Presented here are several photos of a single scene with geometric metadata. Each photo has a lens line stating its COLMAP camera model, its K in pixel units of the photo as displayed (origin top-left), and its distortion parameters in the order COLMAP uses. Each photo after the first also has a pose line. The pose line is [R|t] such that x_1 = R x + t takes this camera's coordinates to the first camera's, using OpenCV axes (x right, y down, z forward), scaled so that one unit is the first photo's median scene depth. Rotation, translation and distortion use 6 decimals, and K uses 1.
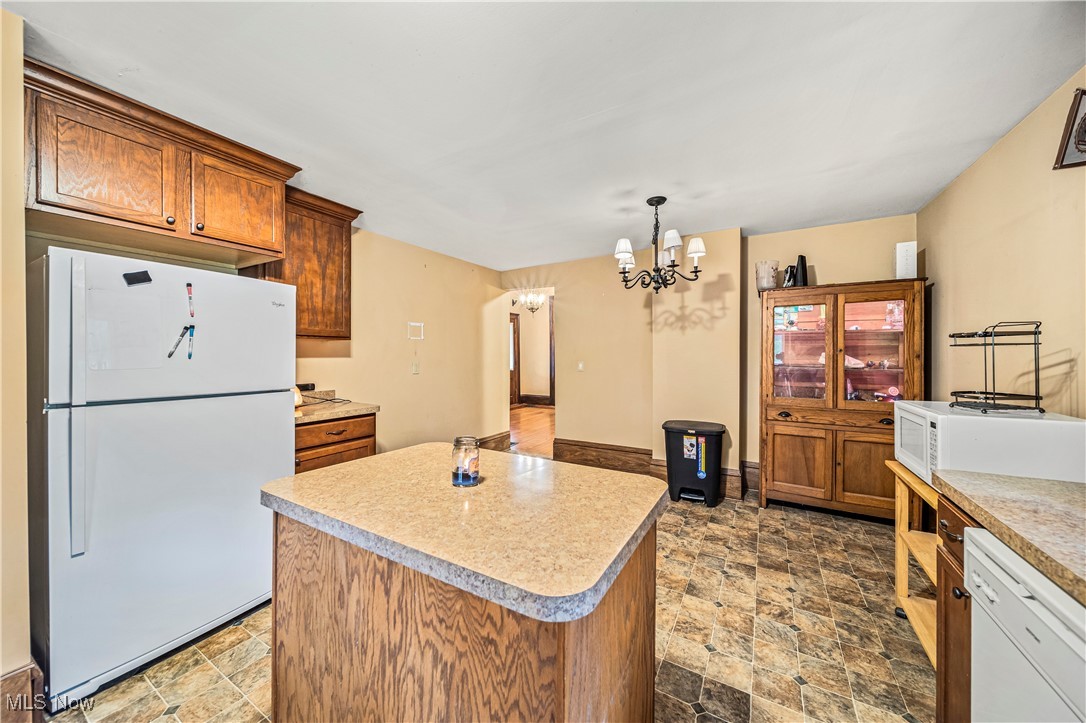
lens RADIAL K [[380.9, 0, 542.5], [0, 380.9, 356.0], [0, 0, 1]] dist [-0.001988, -0.000382]
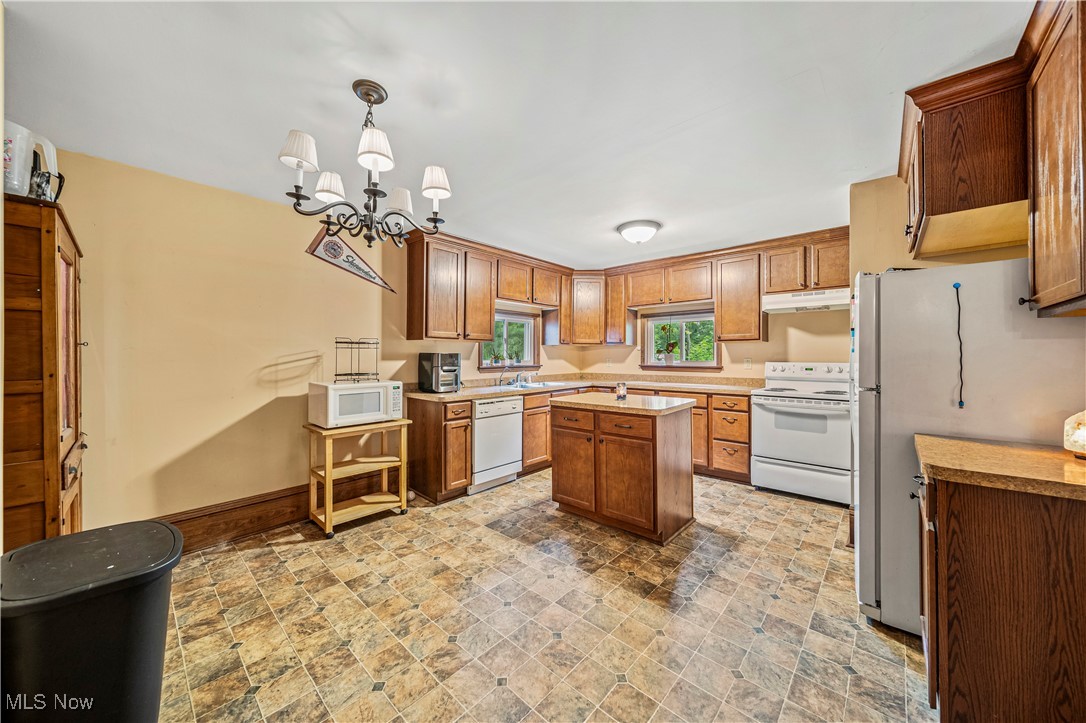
lens RADIAL K [[380.9, 0, 545.9], [0, 380.9, 357.2], [0, 0, 1]] dist [-0.001988, -0.000382]
pose [[-0.979811, 0.002519, 0.199910, -0.124903], [0.003711, 0.999977, 0.005589, 0.007555], [-0.199892, 0.006218, -0.979798, 2.168670]]
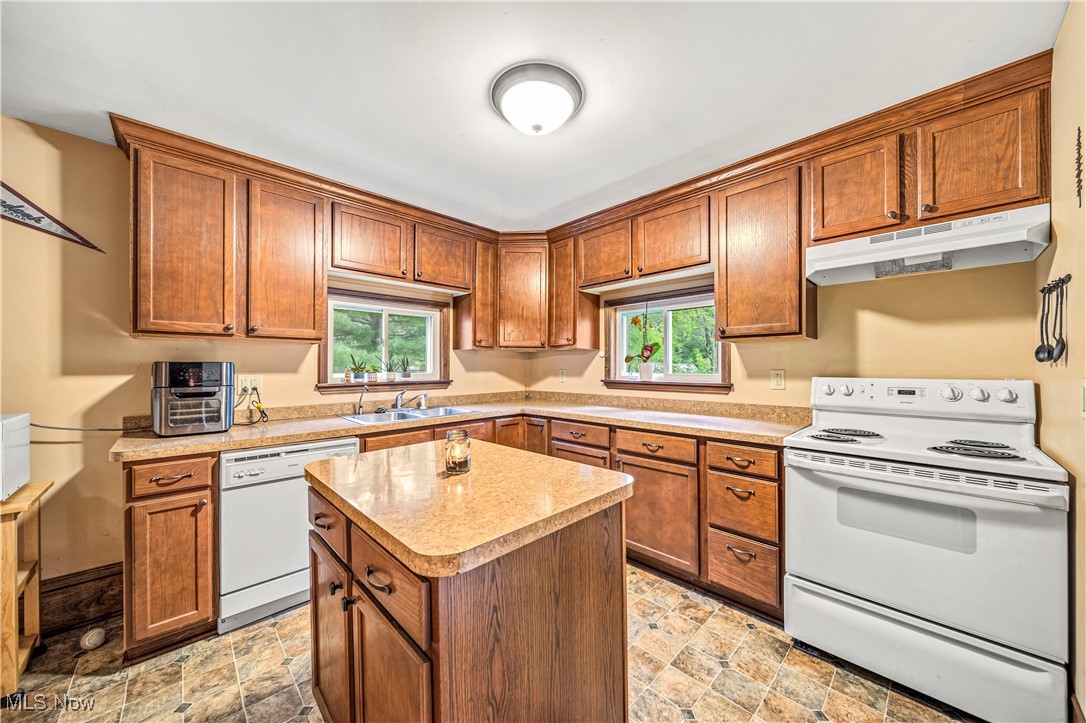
lens RADIAL K [[380.9, 0, 542.9], [0, 380.9, 366.4], [0, 0, 1]] dist [-0.001988, -0.000382]
pose [[-0.963338, 0.005159, 0.268243, -0.430554], [0.006192, 0.999976, 0.003006, 0.011382], [-0.268221, 0.004557, -0.963347, 1.159232]]
